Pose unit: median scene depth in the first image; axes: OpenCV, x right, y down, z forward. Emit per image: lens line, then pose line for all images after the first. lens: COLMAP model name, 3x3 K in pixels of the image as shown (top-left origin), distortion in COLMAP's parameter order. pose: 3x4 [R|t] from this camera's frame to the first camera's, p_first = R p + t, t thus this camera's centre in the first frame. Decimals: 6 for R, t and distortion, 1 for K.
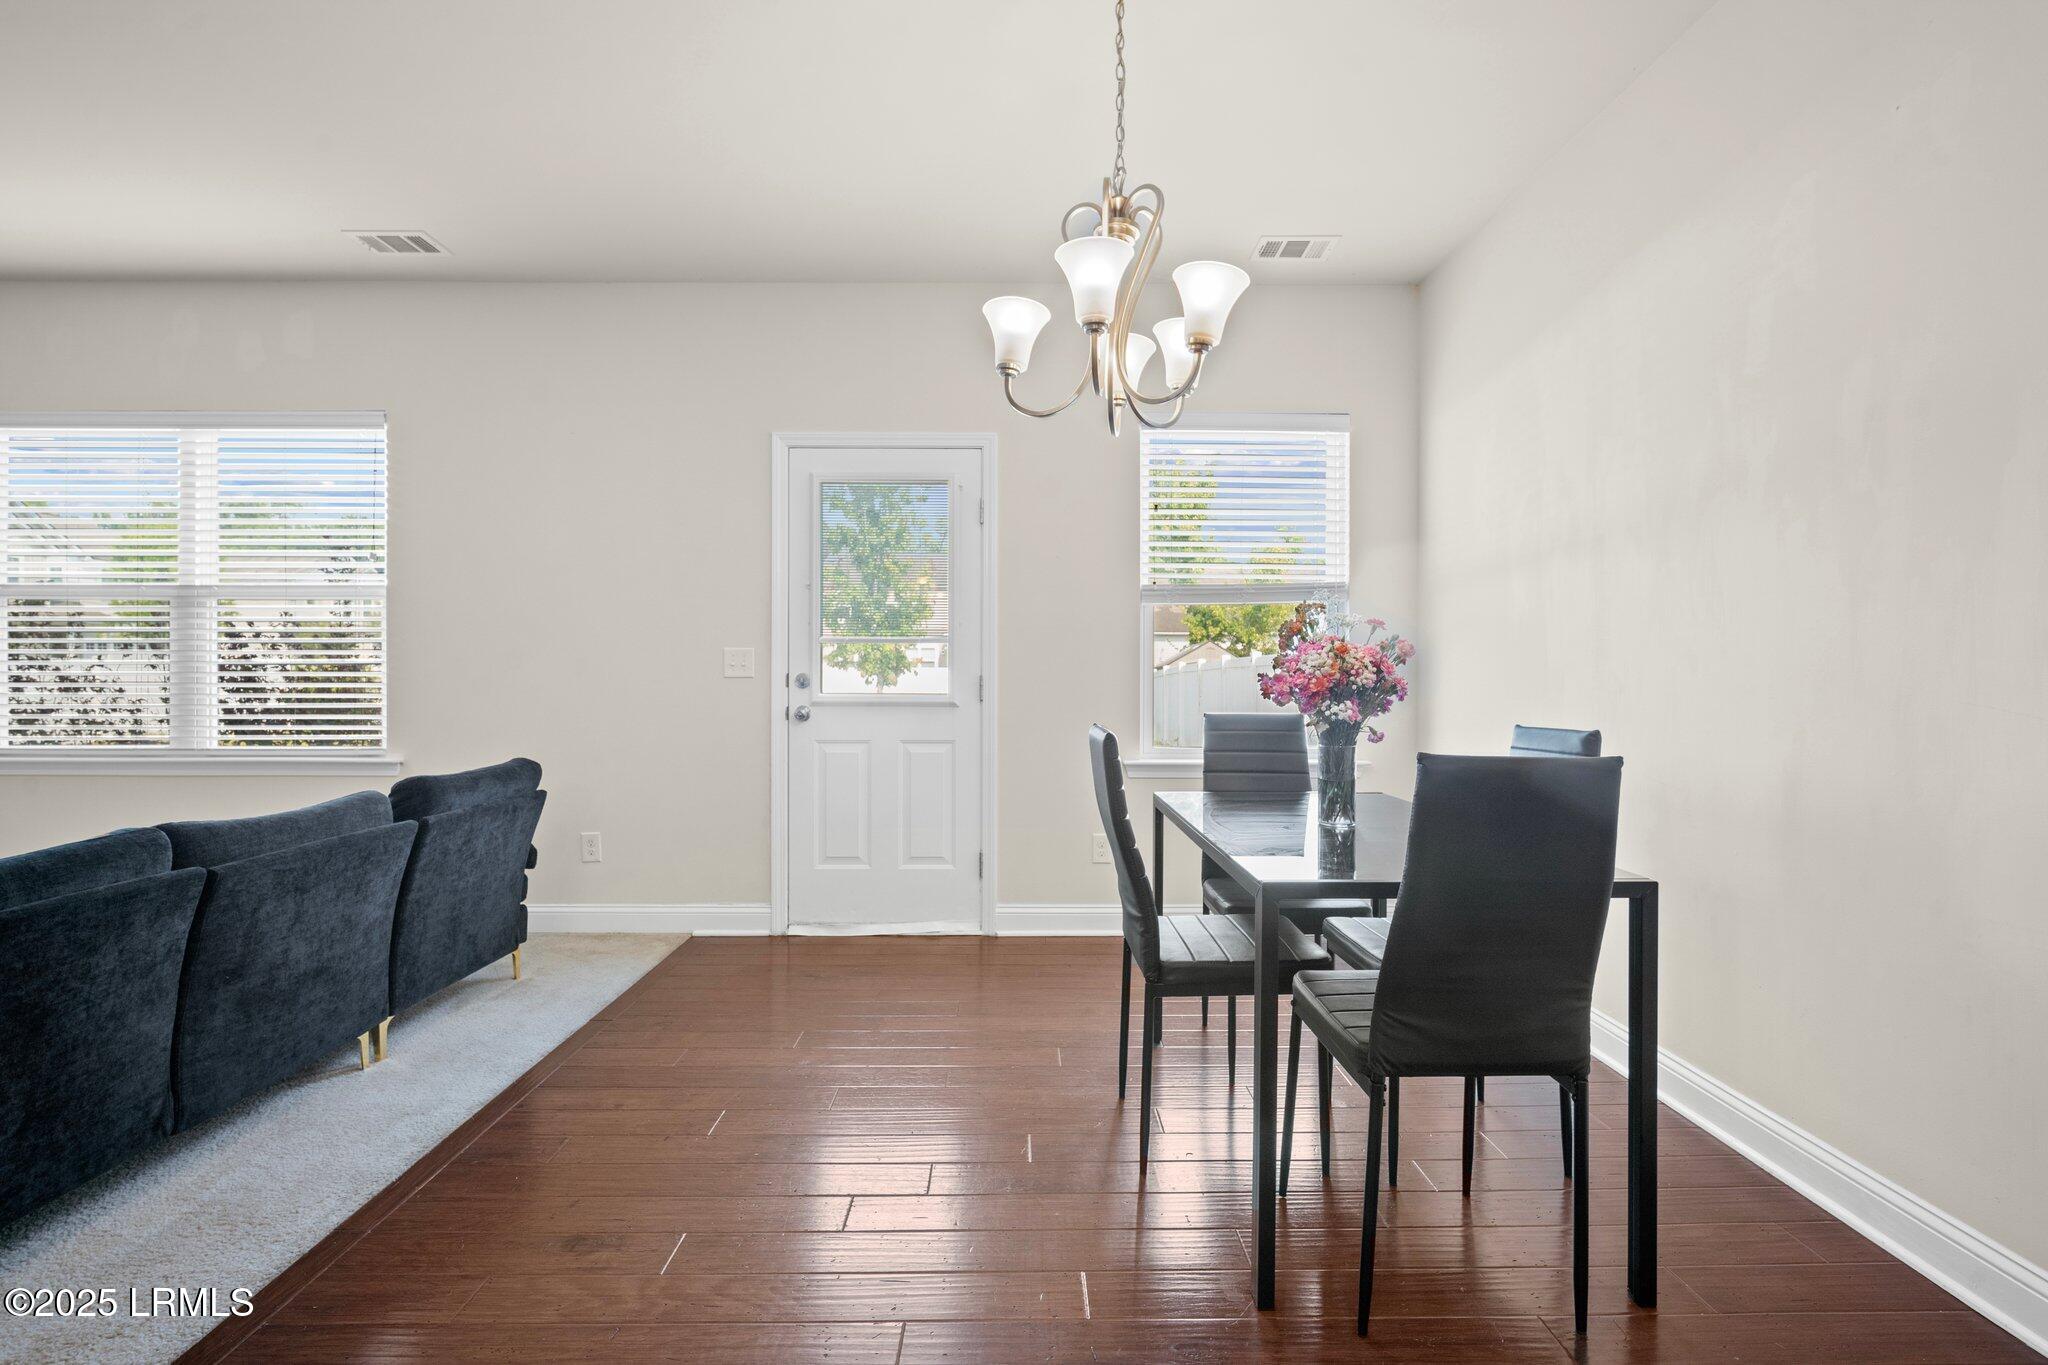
lens RADIAL K [[910.2, 0, 1024.9], [0, 910.2, 675.1], [0, 0, 1]] dist [-0.013355, 0.003774]
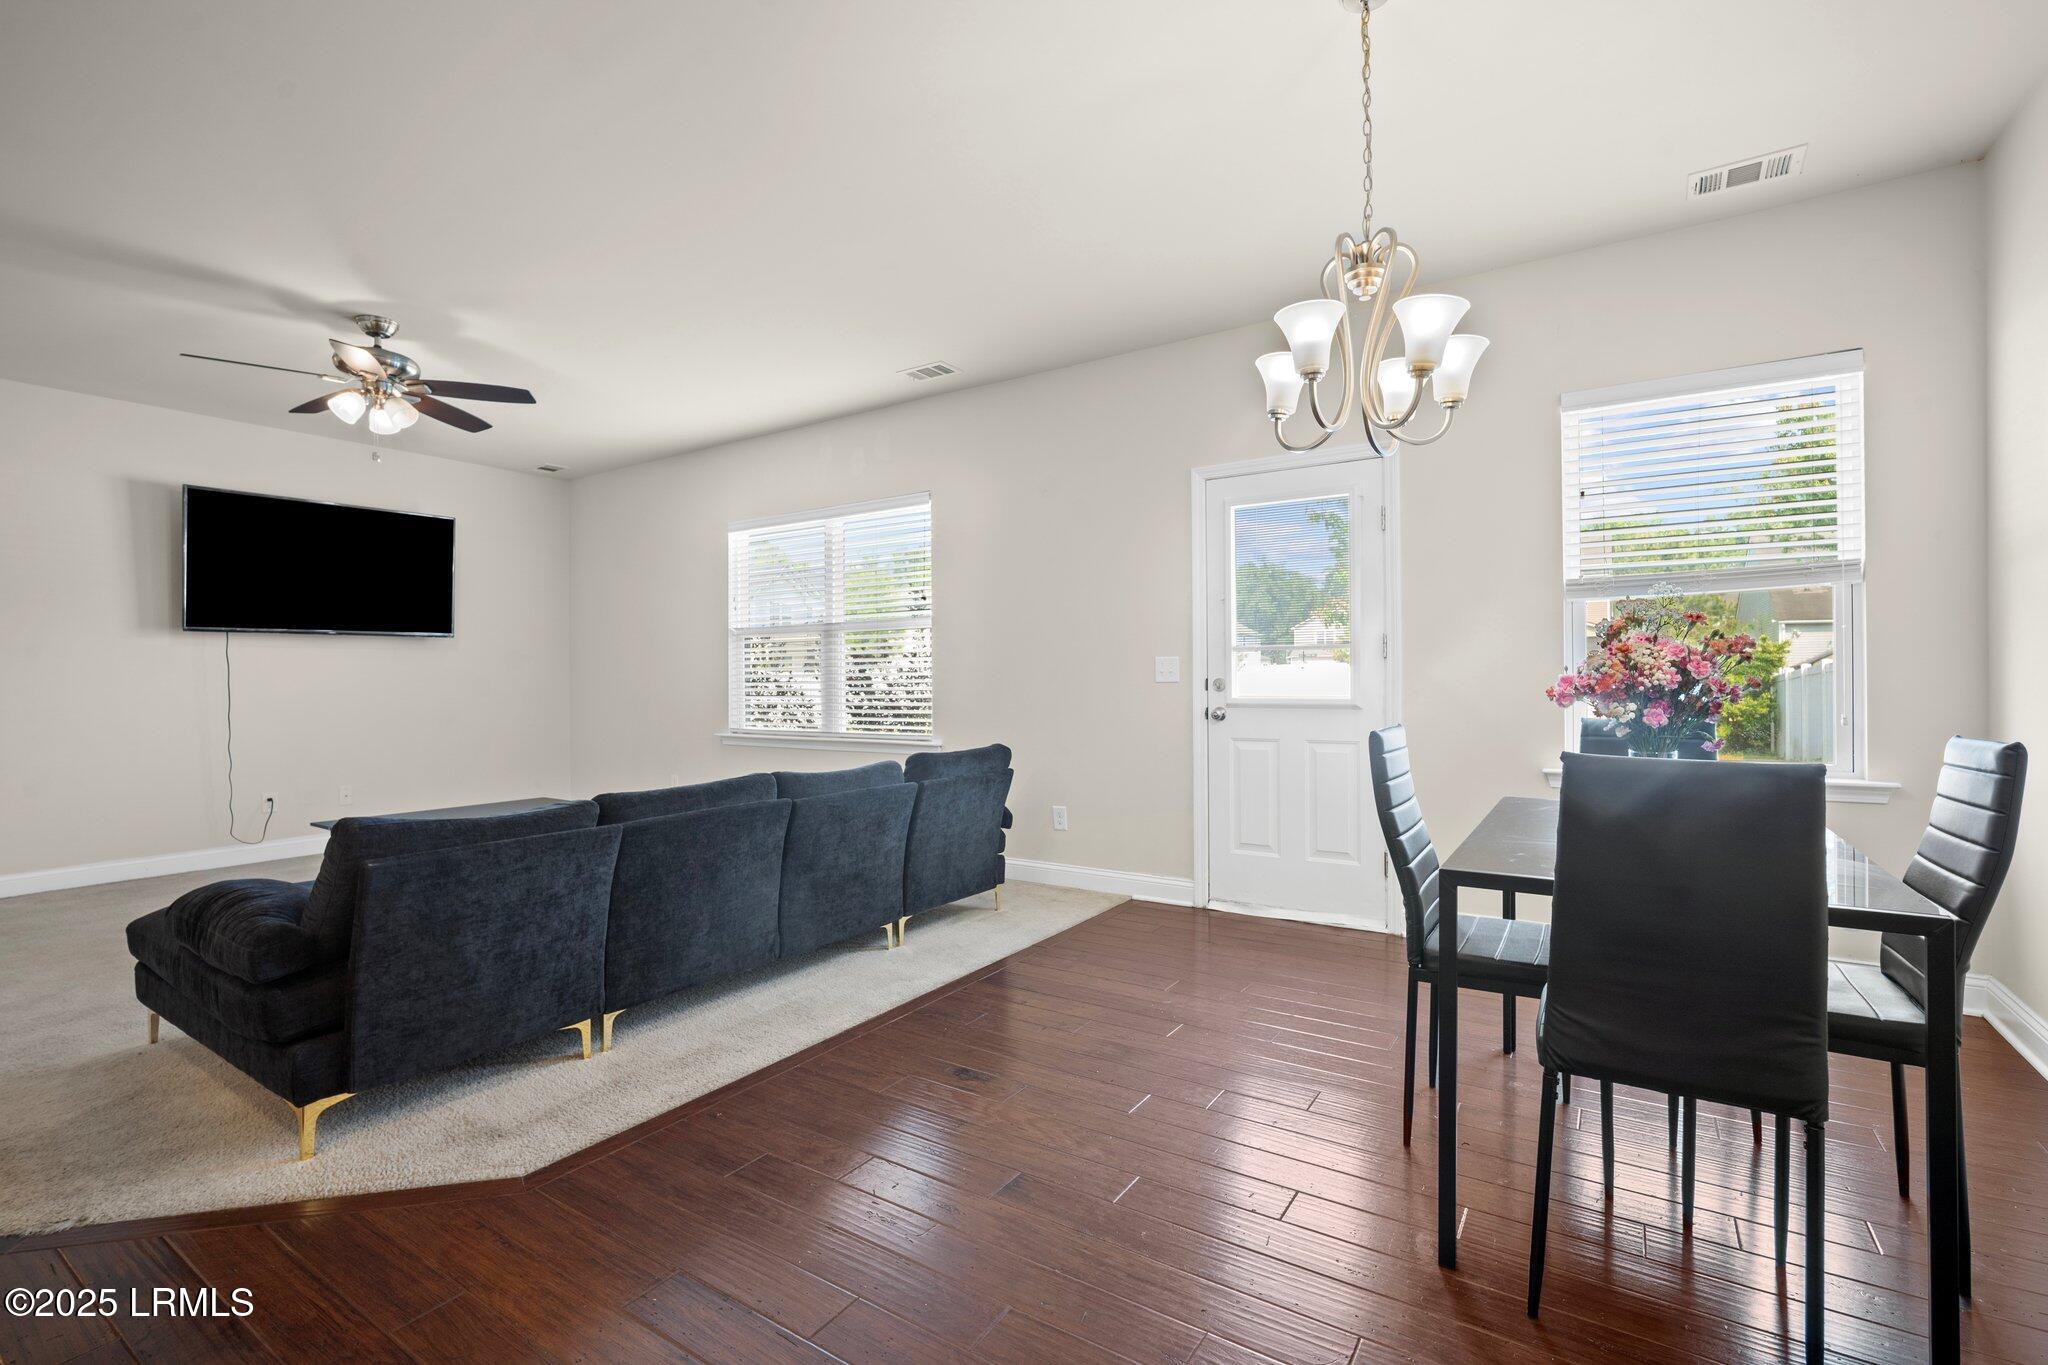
lens RADIAL K [[910.2, 0, 1024.9], [0, 910.2, 675.1], [0, 0, 1]] dist [-0.013355, 0.003774]
pose [[0.828539, -0.010685, -0.559829, 0.259495], [0.007958, 0.999942, -0.007308, 0.000663], [0.559874, 0.001600, 0.828576, -0.097136]]
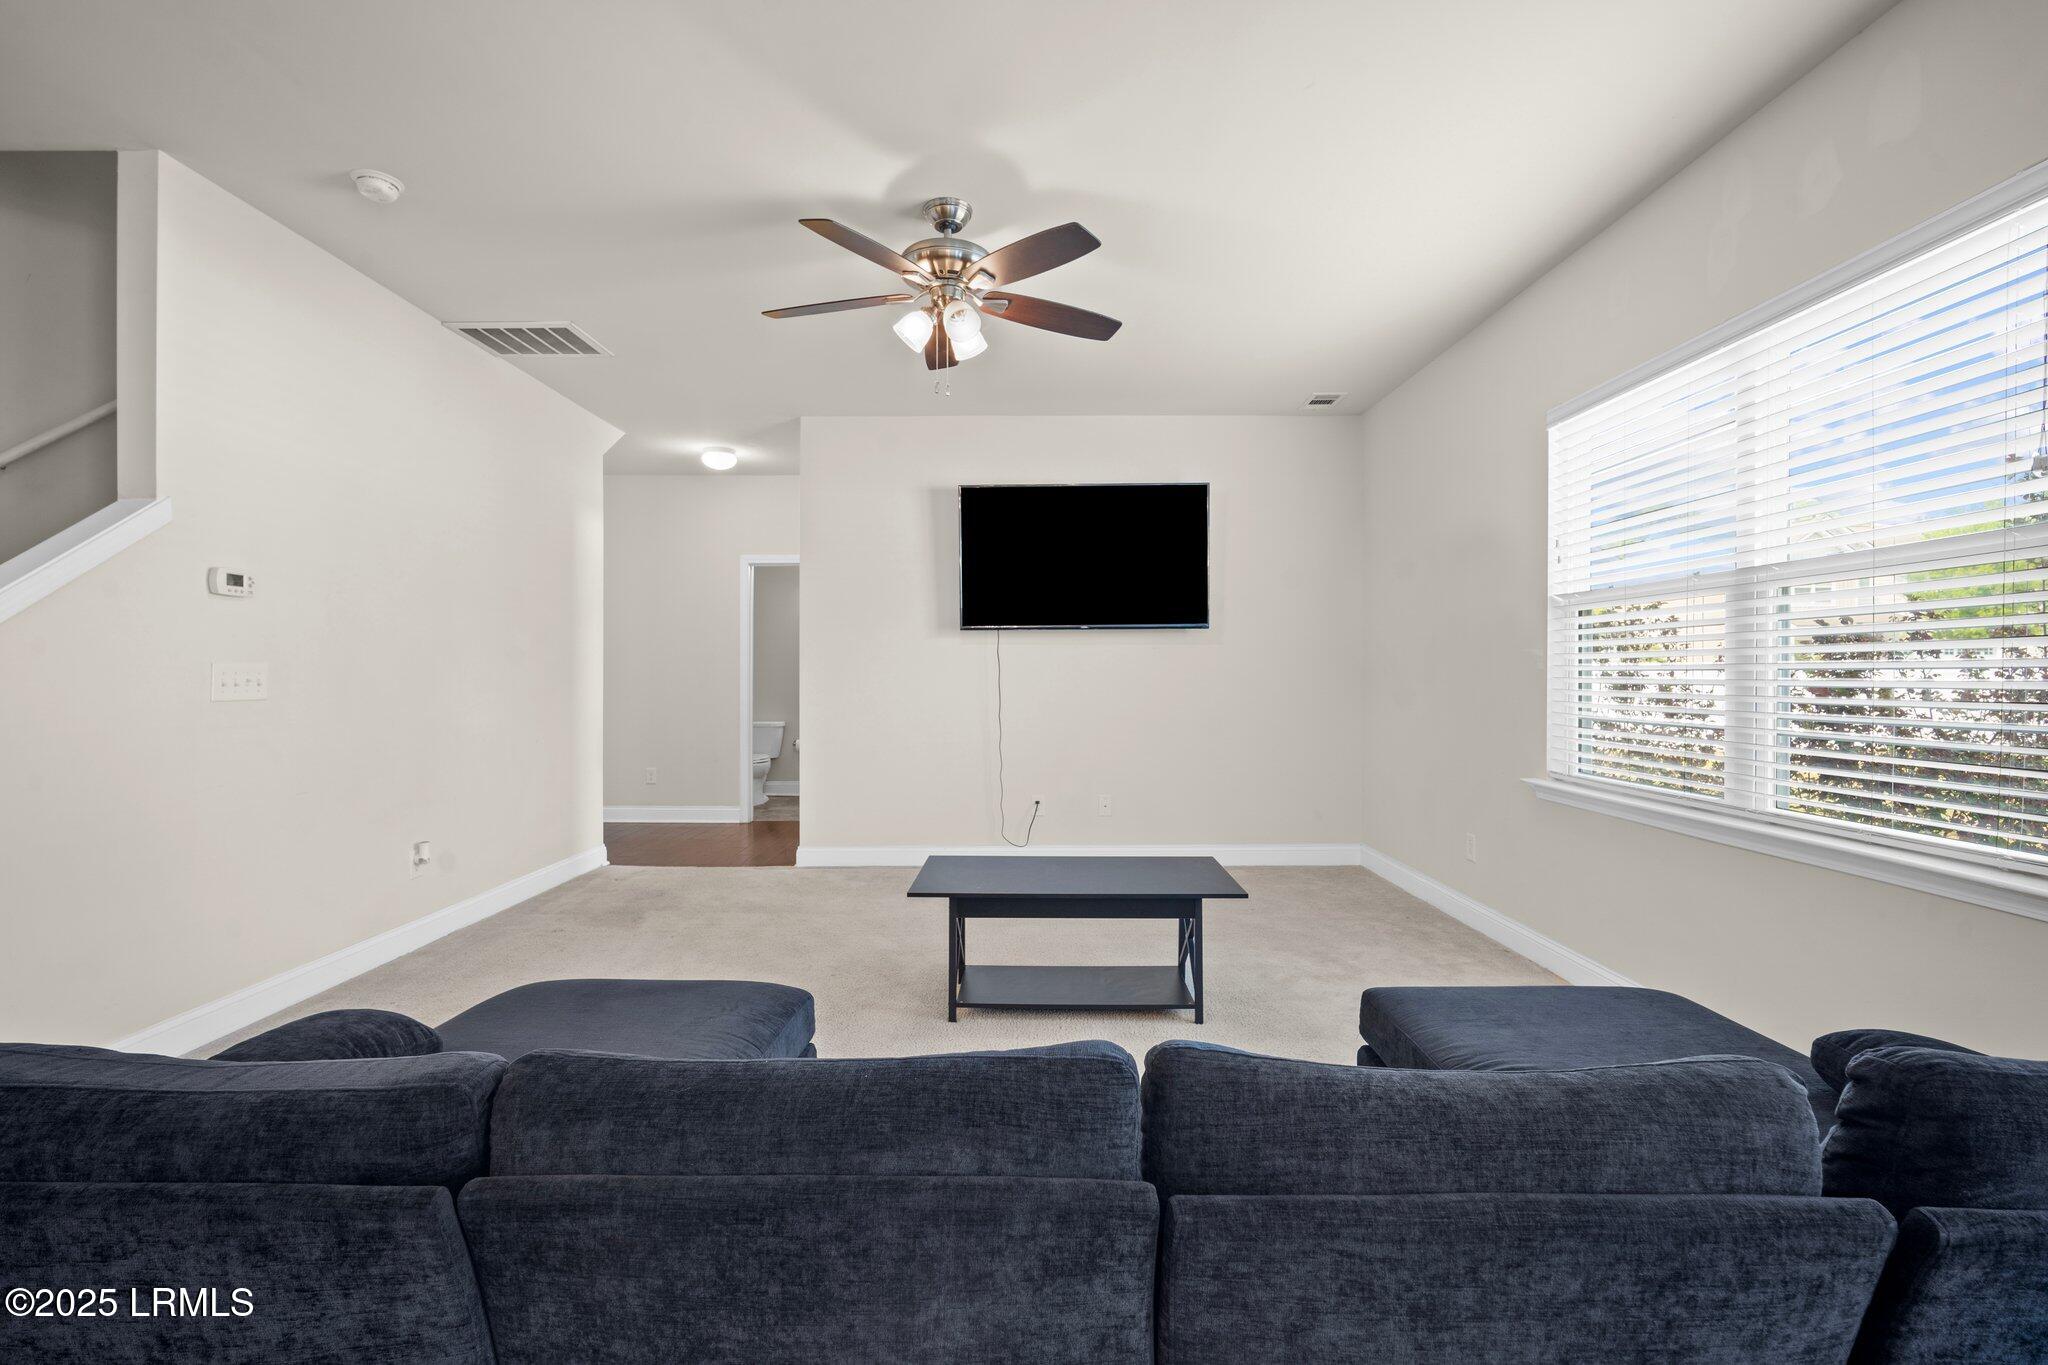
lens RADIAL K [[910.2, 0, 1024.9], [0, 910.2, 675.1], [0, 0, 1]] dist [-0.013355, 0.003774]
pose [[-0.012534, -0.000830, -0.999921, -0.321766], [-0.002177, 0.999997, -0.000803, -0.023159], [0.999919, 0.002167, -0.012536, 0.637848]]
